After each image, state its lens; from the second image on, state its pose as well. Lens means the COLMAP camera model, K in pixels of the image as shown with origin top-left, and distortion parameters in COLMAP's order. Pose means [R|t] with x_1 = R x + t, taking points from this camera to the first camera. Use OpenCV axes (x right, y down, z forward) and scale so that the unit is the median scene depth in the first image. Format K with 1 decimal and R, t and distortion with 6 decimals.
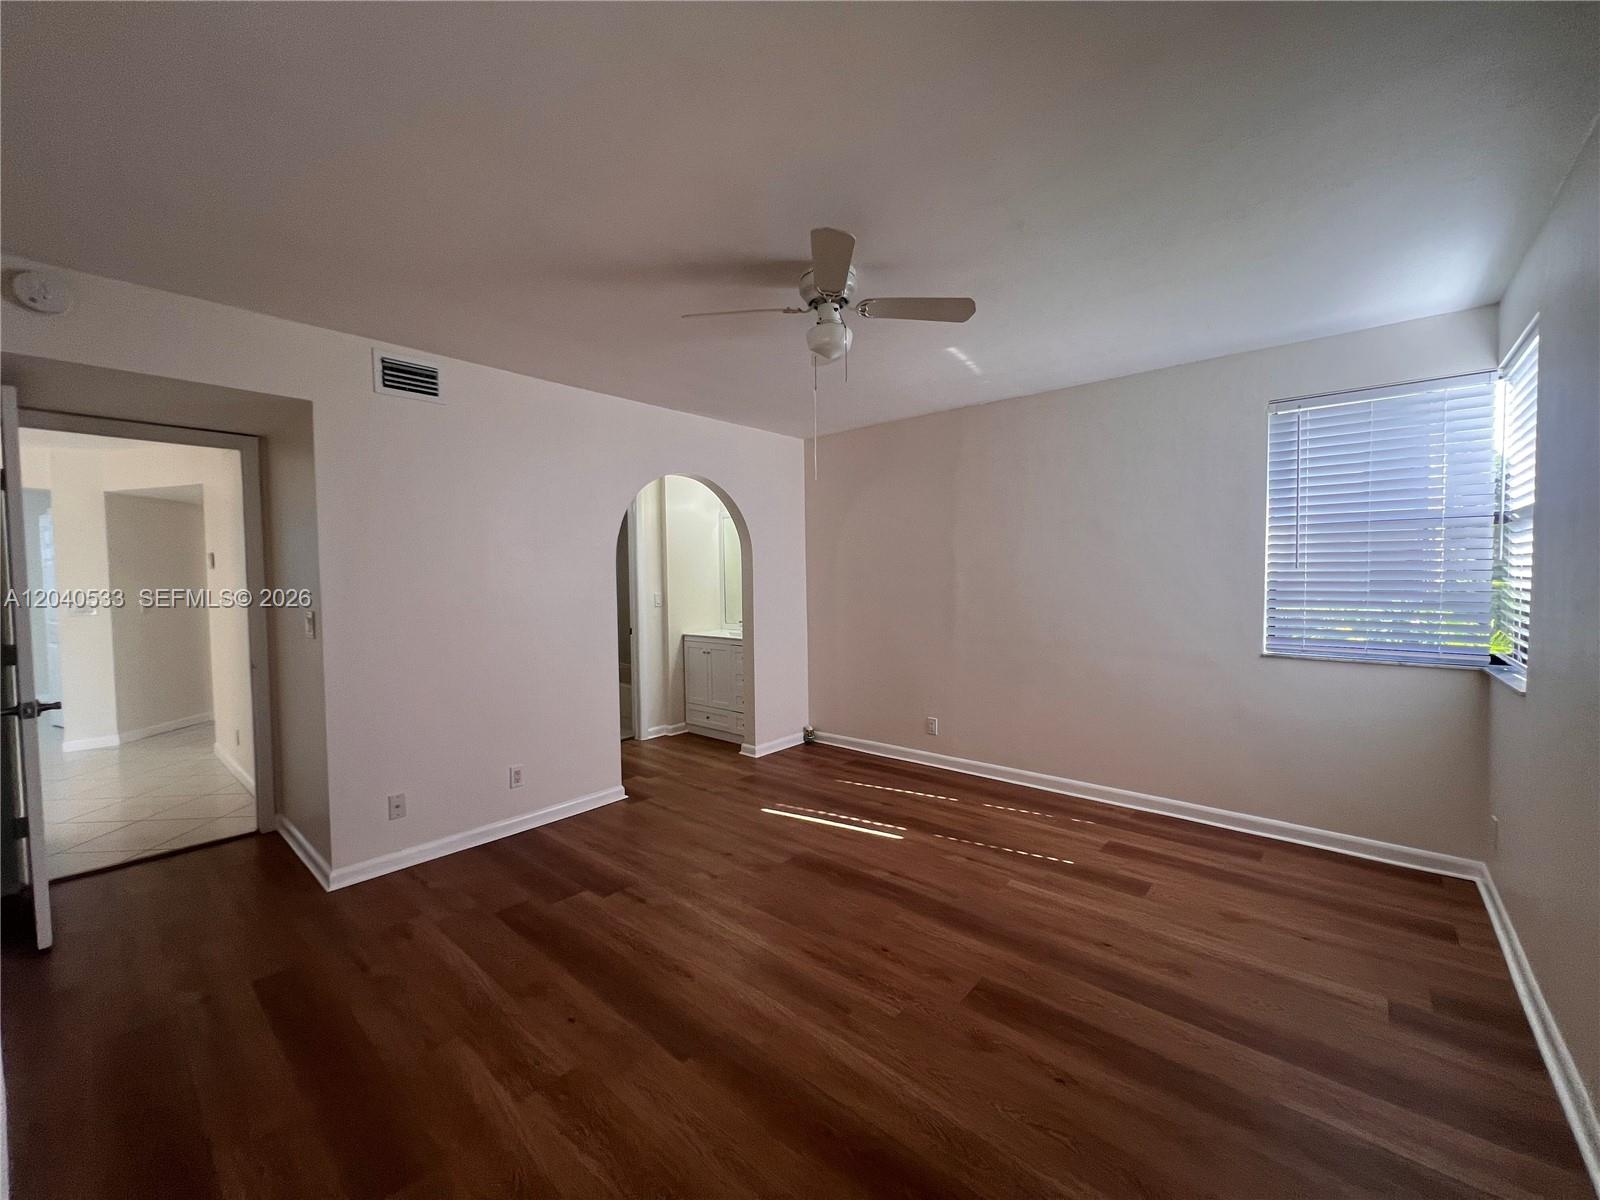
lens RADIAL K [[640.5, 0, 799.3], [0, 640.5, 600.2], [0, 0, 1]] dist [-0.002960, 0.001101]
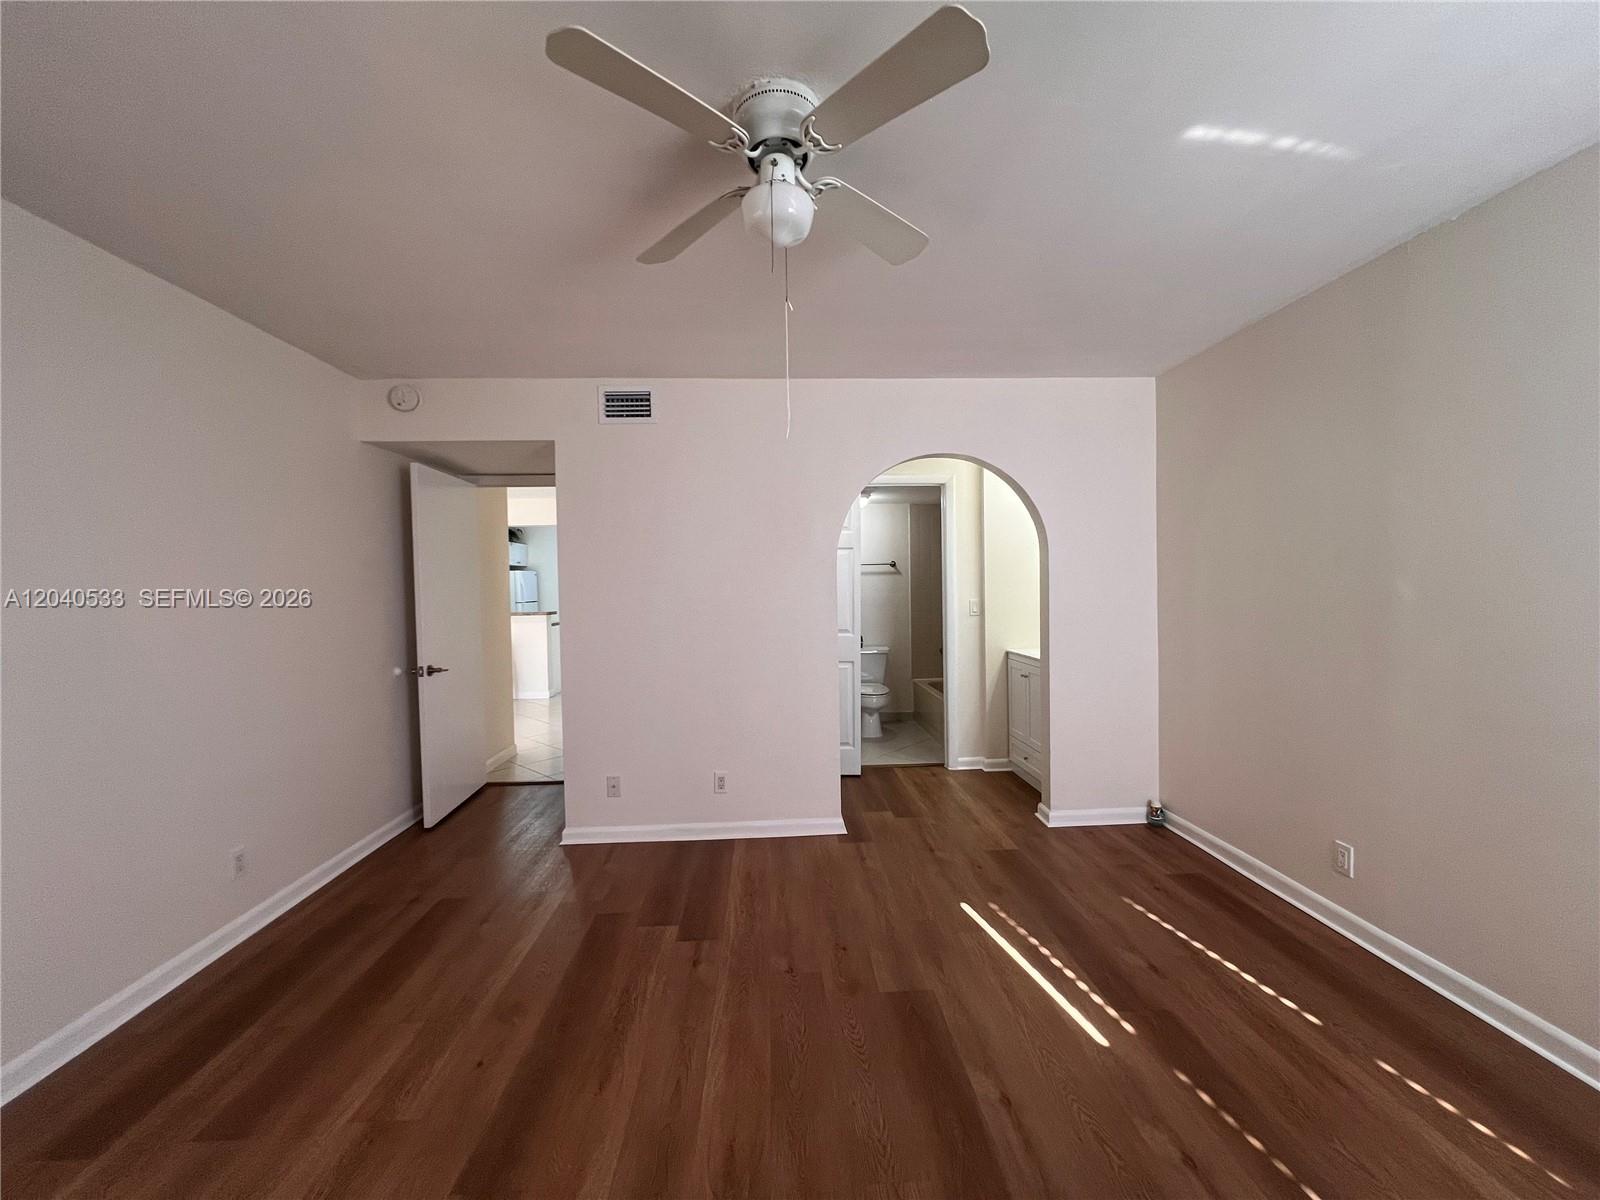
lens RADIAL K [[640.5, 0, 797.0], [0, 640.5, 600.1], [0, 0, 1]] dist [-0.002960, 0.001101]
pose [[0.692822, 0.020439, -0.720819, 0.360018], [-0.019817, 0.999760, 0.009301, -0.021675], [0.720837, 0.007841, 0.693061, 0.394405]]
